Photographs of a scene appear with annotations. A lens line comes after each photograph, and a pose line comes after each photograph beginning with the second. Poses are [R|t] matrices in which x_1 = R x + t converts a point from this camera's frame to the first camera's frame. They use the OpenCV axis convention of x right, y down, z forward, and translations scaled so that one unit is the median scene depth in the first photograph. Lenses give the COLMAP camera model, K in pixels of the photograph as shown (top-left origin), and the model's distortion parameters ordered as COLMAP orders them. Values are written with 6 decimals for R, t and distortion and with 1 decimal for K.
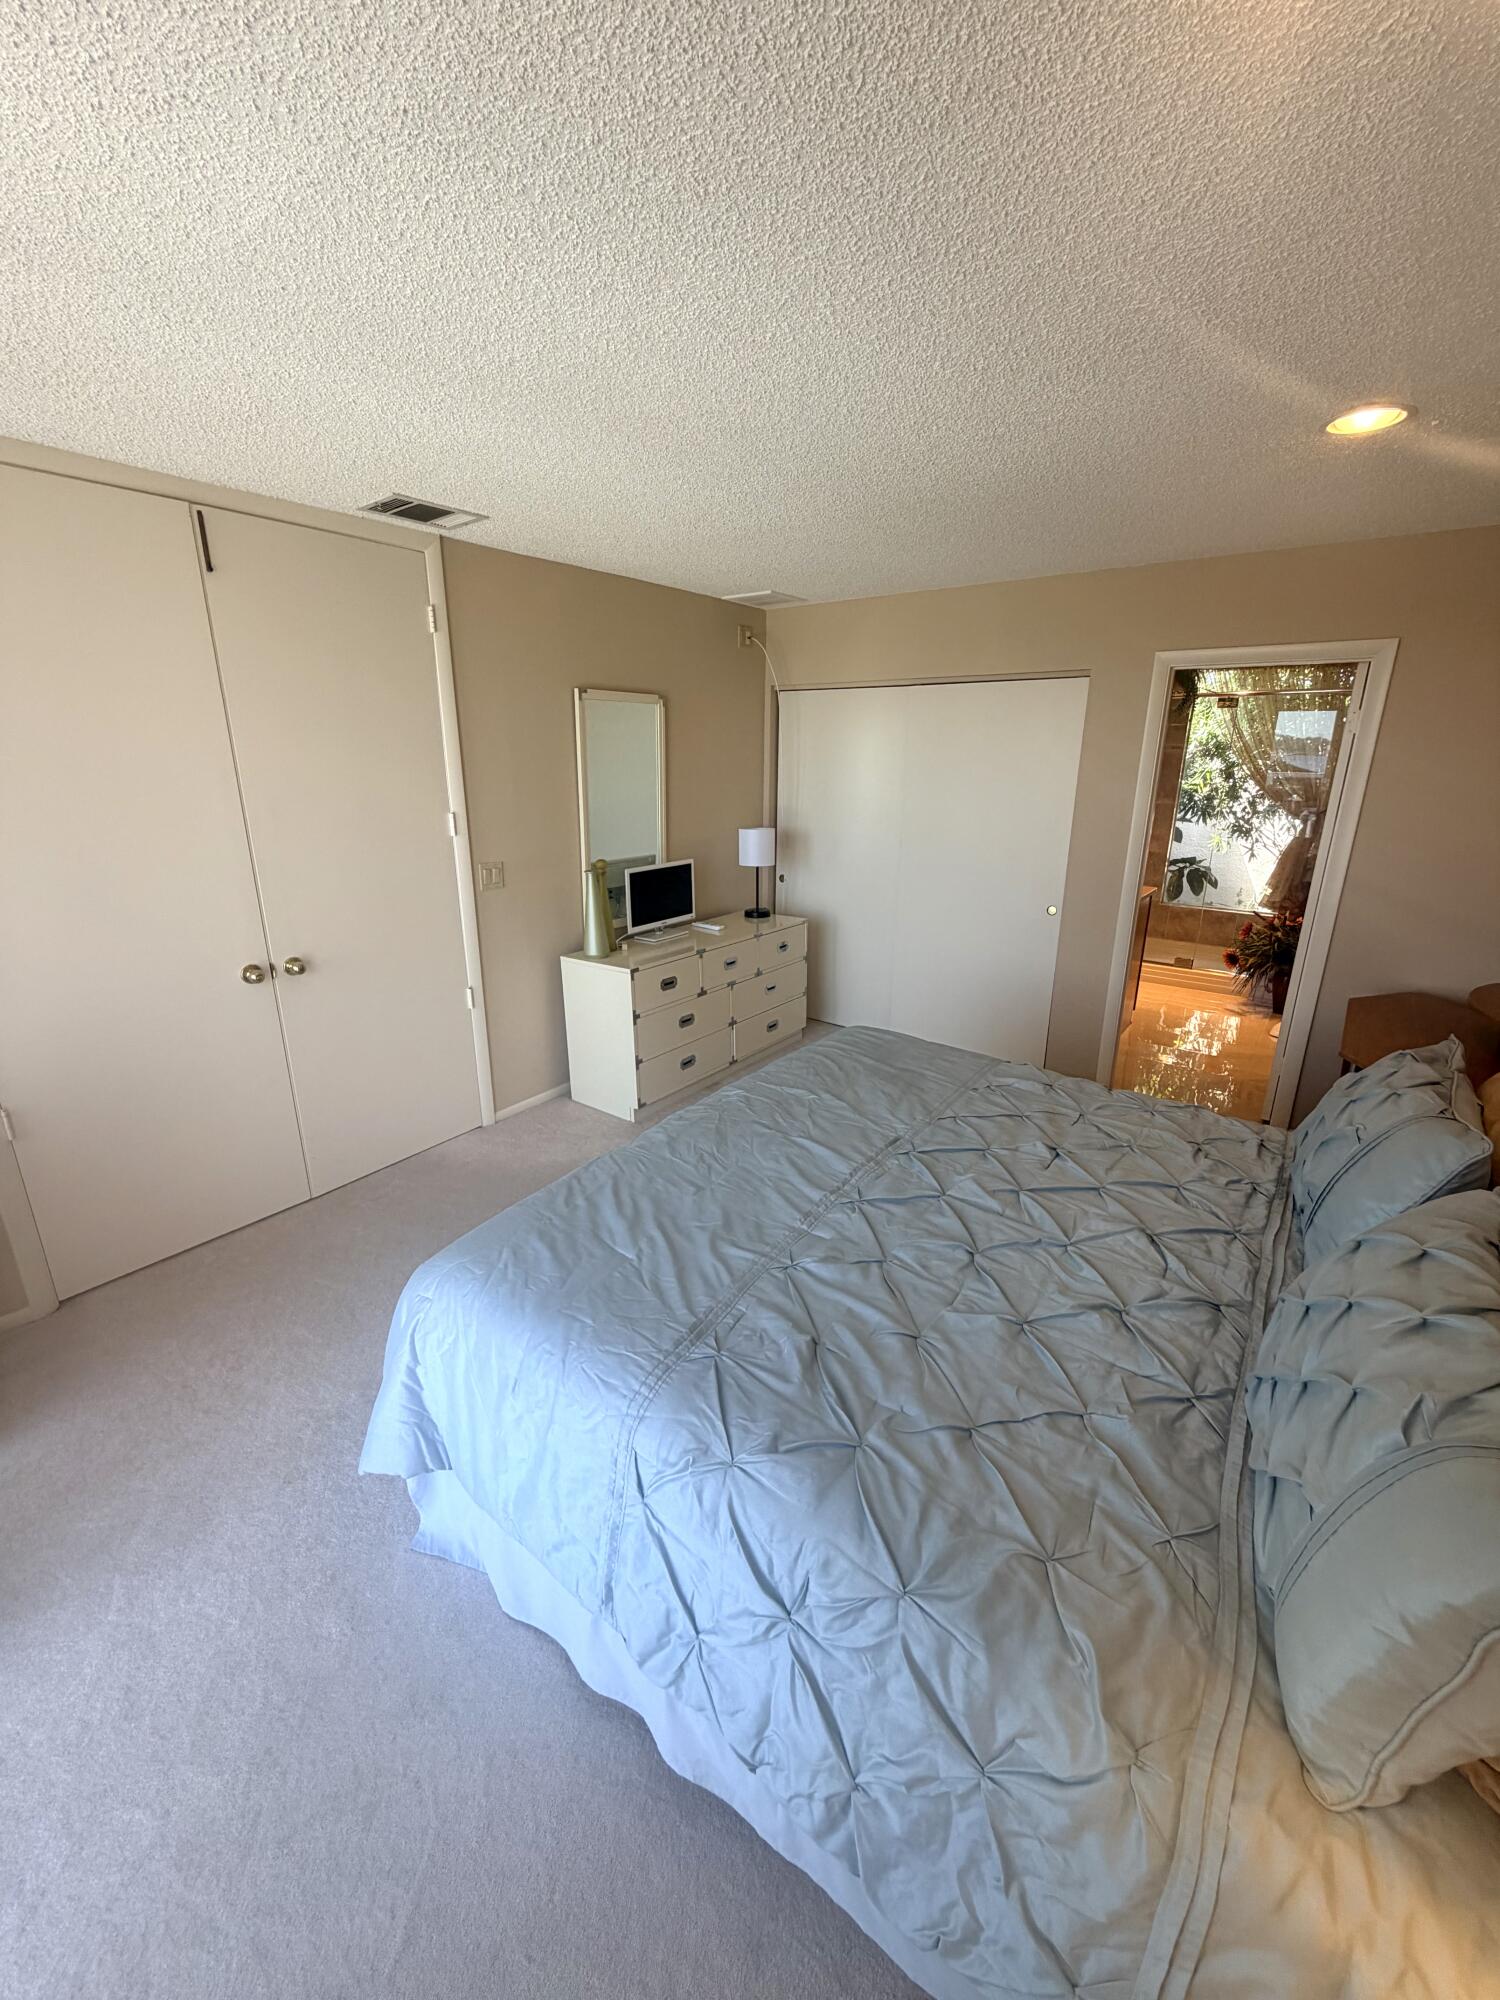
lens RADIAL K [[797.8, 0, 748.0], [0, 797.8, 995.4], [0, 0, 1]] dist [-0.001012, 0.000639]
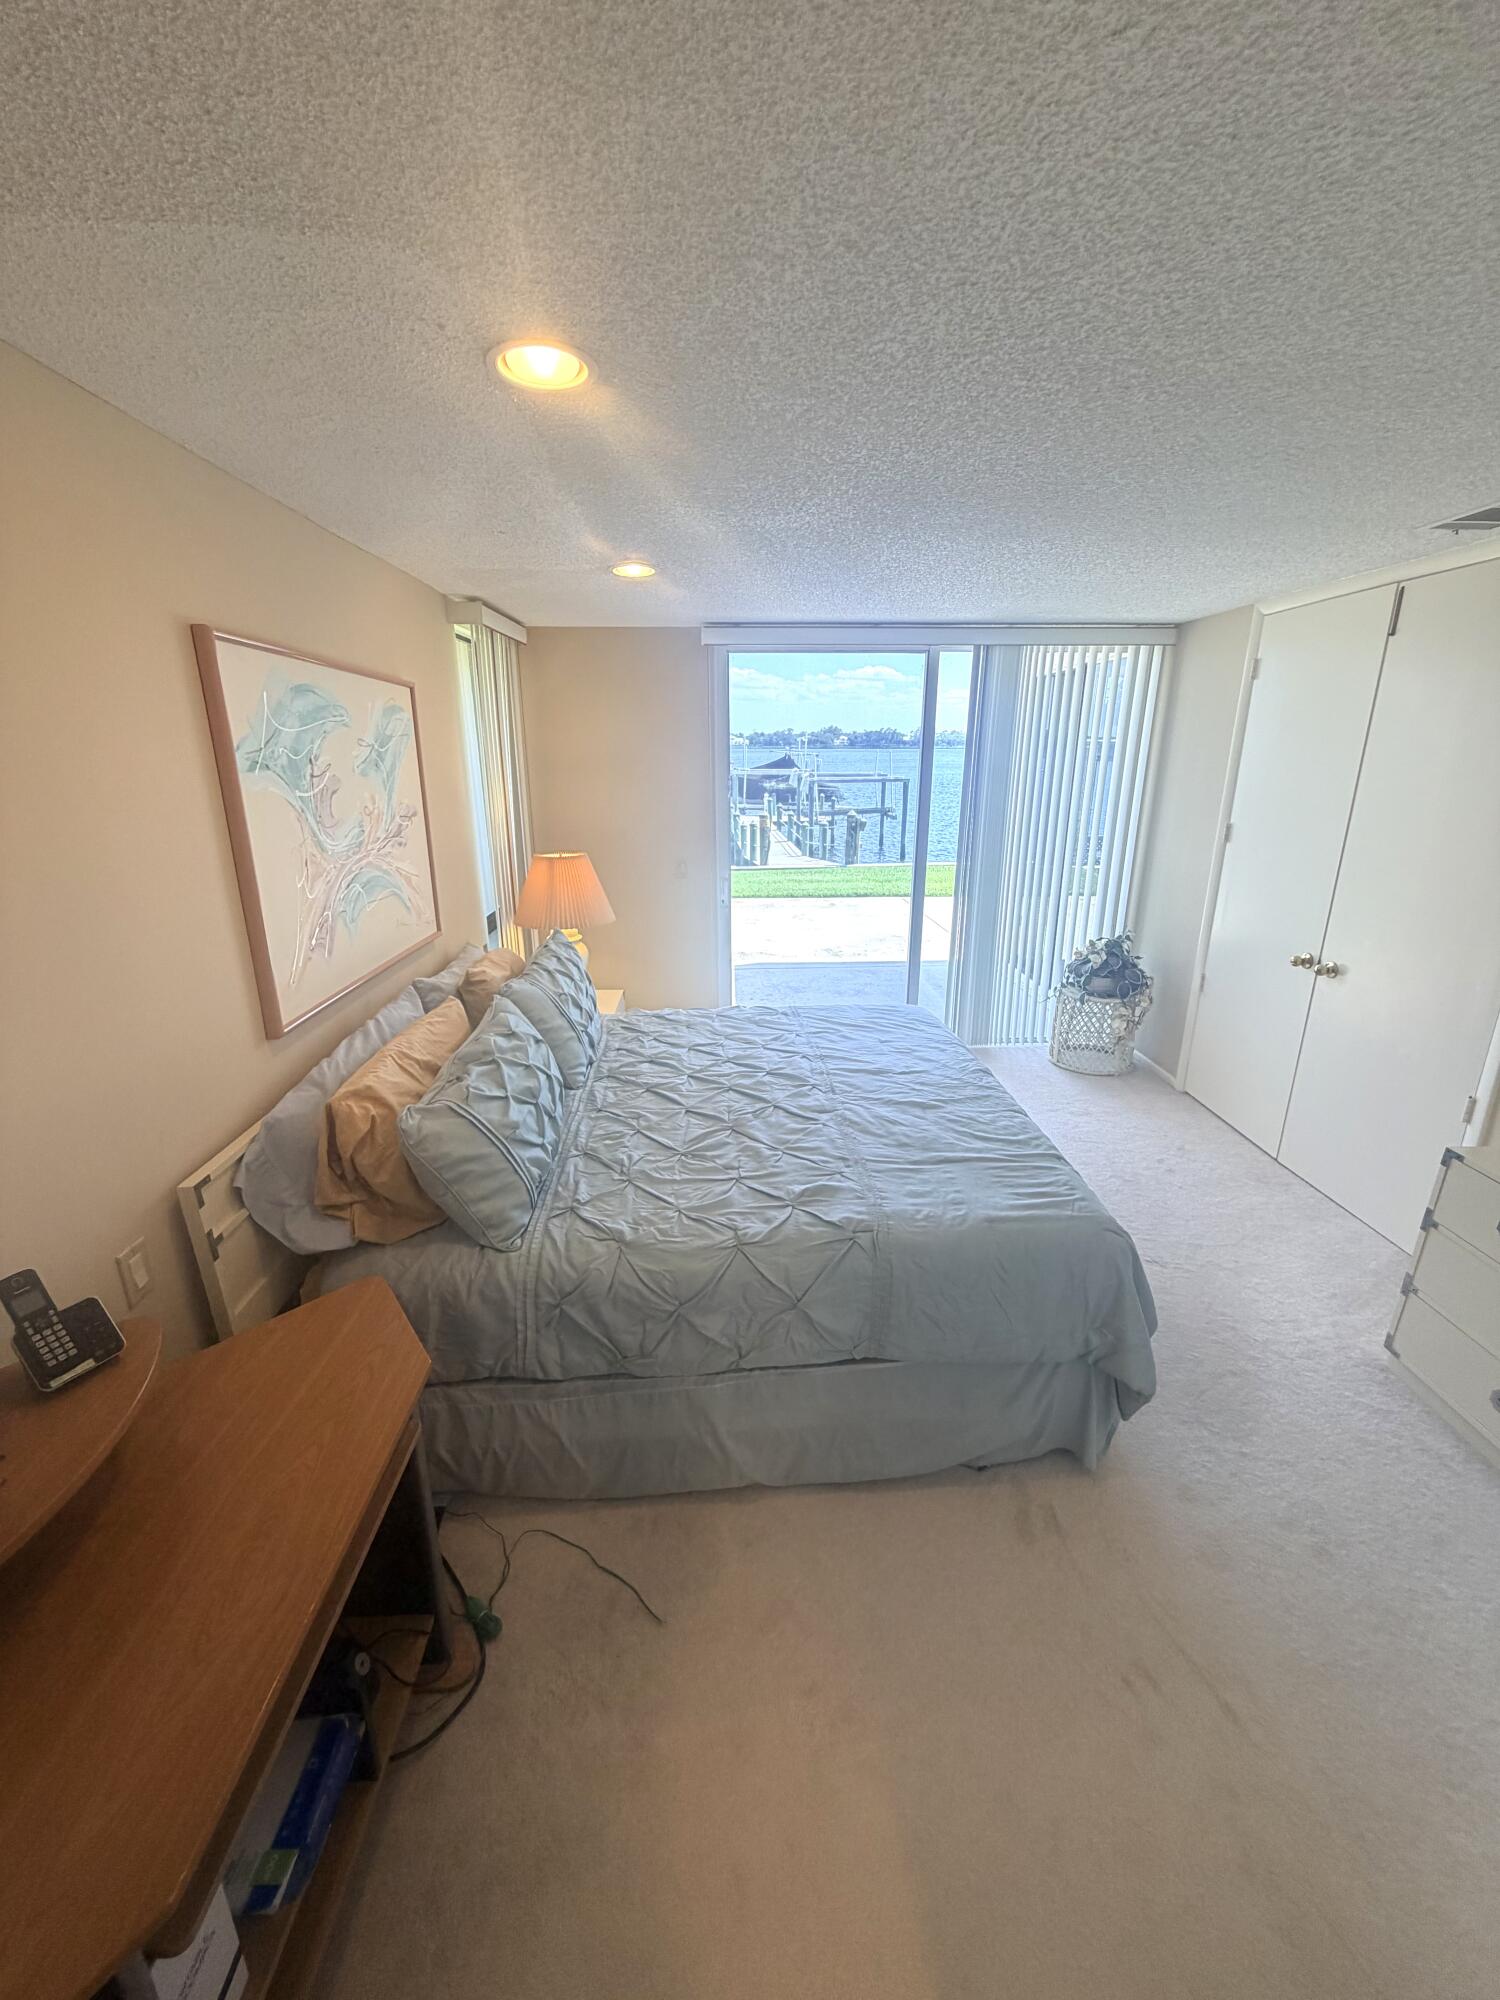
lens RADIAL K [[797.8, 0, 748.0], [0, 797.8, 995.4], [0, 0, 1]] dist [-0.001012, 0.000639]
pose [[-0.778353, 0.178000, -0.602065, 0.589295], [-0.191743, 0.845753, 0.497933, -0.314205], [0.597830, 0.503009, -0.624164, 0.935521]]
